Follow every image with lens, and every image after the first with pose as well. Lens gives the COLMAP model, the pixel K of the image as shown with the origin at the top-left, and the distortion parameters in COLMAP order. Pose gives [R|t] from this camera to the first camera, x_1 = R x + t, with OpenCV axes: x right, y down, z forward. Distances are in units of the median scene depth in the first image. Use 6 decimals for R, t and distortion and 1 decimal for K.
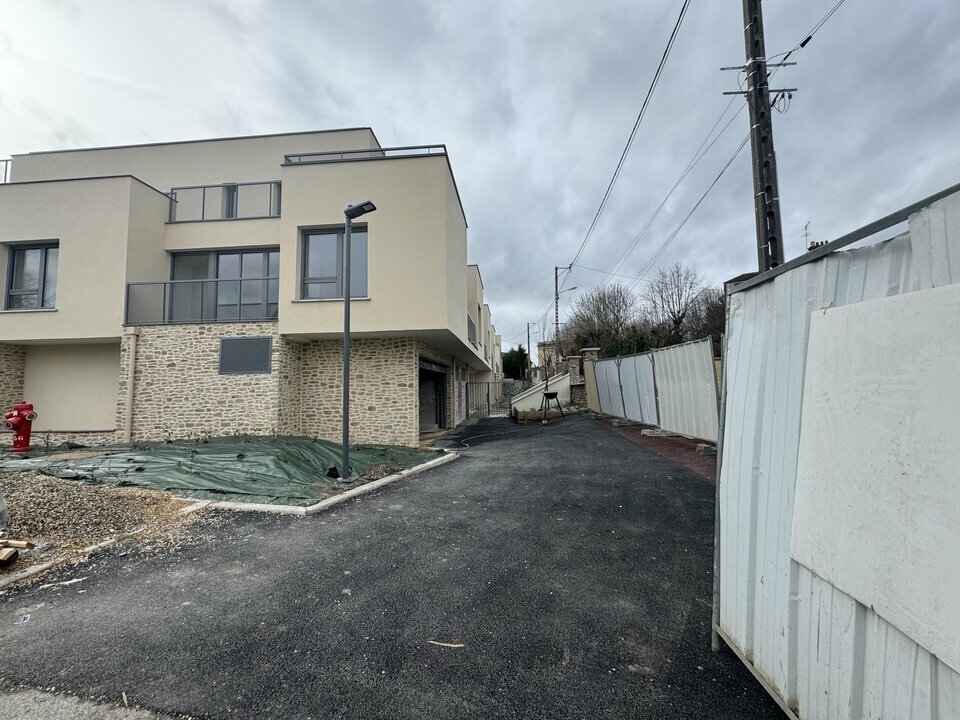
lens RADIAL K [[382.6, 0, 480.0], [0, 382.6, 360.0], [0, 0, 1]] dist [-0.002735, 0.000180]
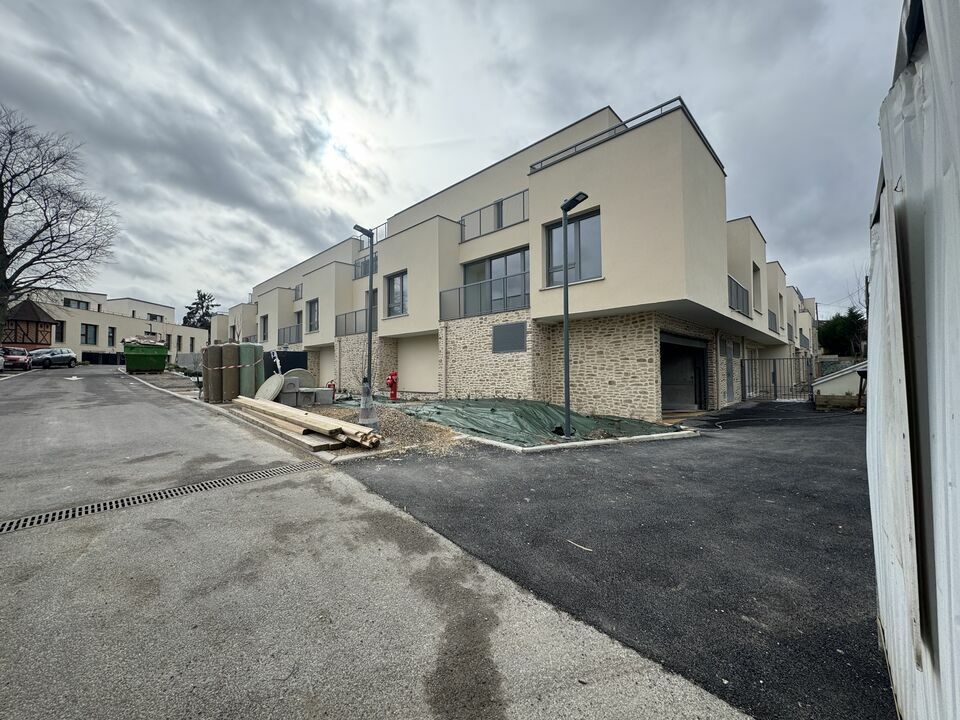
lens RADIAL K [[382.6, 0, 480.0], [0, 382.6, 360.0], [0, 0, 1]] dist [-0.002735, 0.000180]
pose [[0.777203, -0.010055, -0.629170, 0.105120], [0.042854, 0.998397, 0.036981, 0.010602], [0.627789, -0.055705, 0.776388, -0.042351]]
